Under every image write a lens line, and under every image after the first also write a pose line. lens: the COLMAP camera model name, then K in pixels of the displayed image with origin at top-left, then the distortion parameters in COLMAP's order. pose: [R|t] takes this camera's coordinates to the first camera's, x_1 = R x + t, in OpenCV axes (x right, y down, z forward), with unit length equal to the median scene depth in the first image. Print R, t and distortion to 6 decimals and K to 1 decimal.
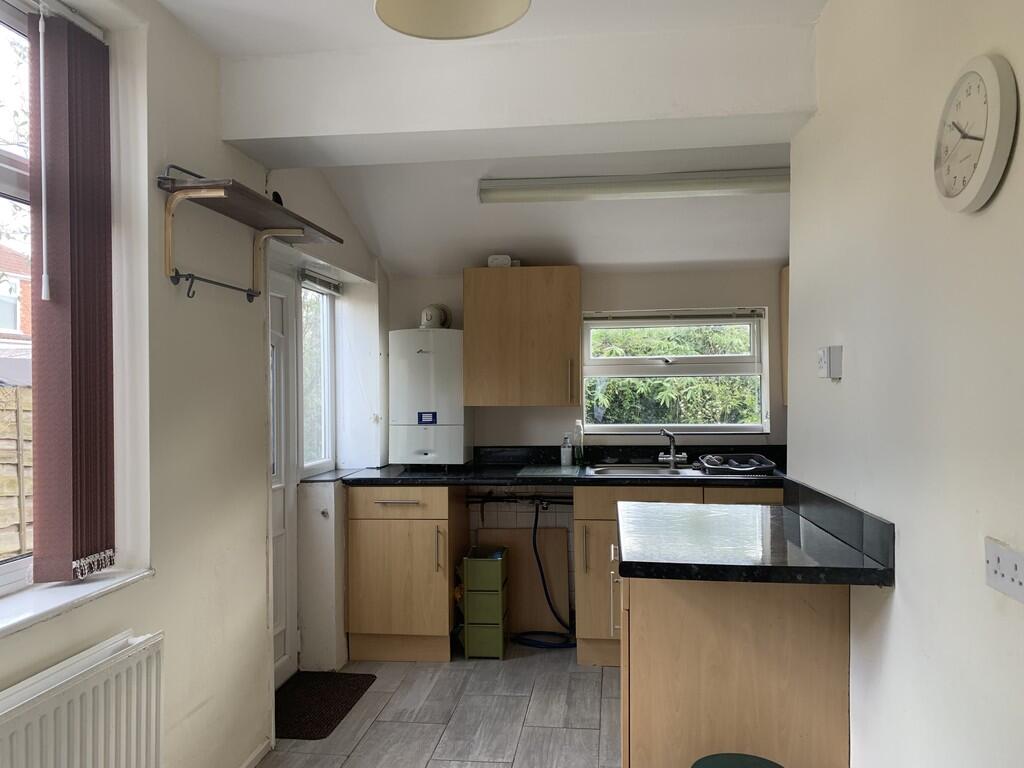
lens RADIAL K [[774.6, 0, 503.7], [0, 774.6, 381.3], [0, 0, 1]] dist [0.008484, -0.017229]
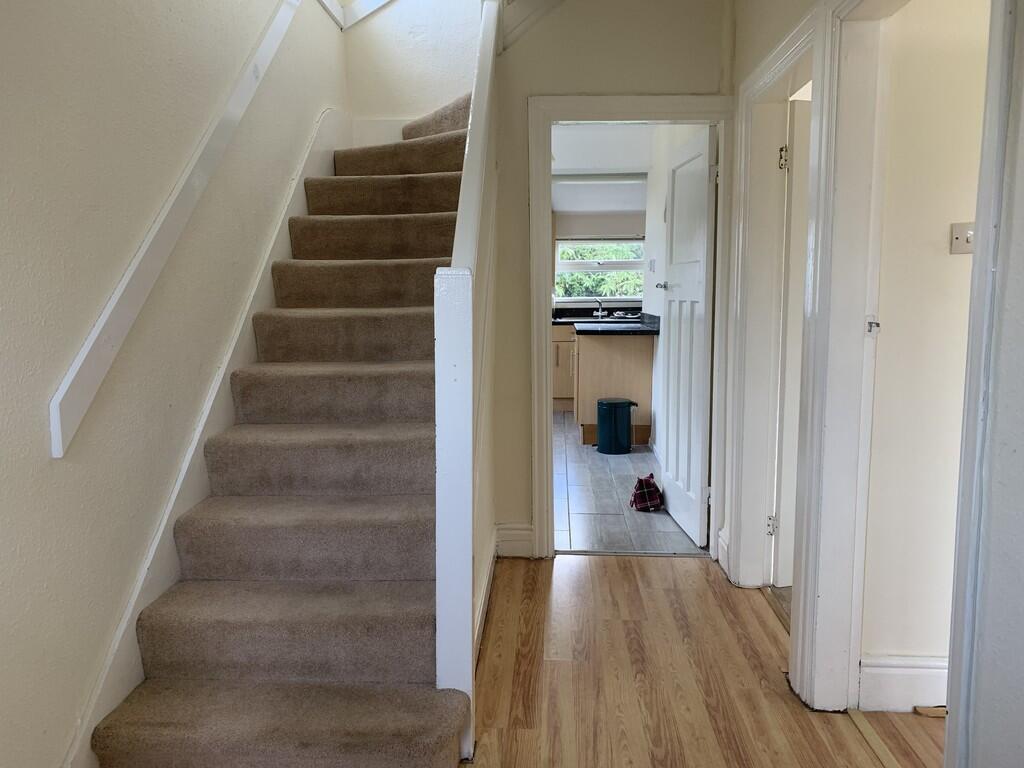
lens RADIAL K [[774.6, 0, 517.2], [0, 774.6, 386.0], [0, 0, 1]] dist [0.008484, -0.017229]
pose [[0.996389, -0.010644, 0.084233, -0.157340], [-0.001036, 0.990513, 0.137417, 0.011704], [-0.084897, -0.137008, 0.986925, -0.935725]]
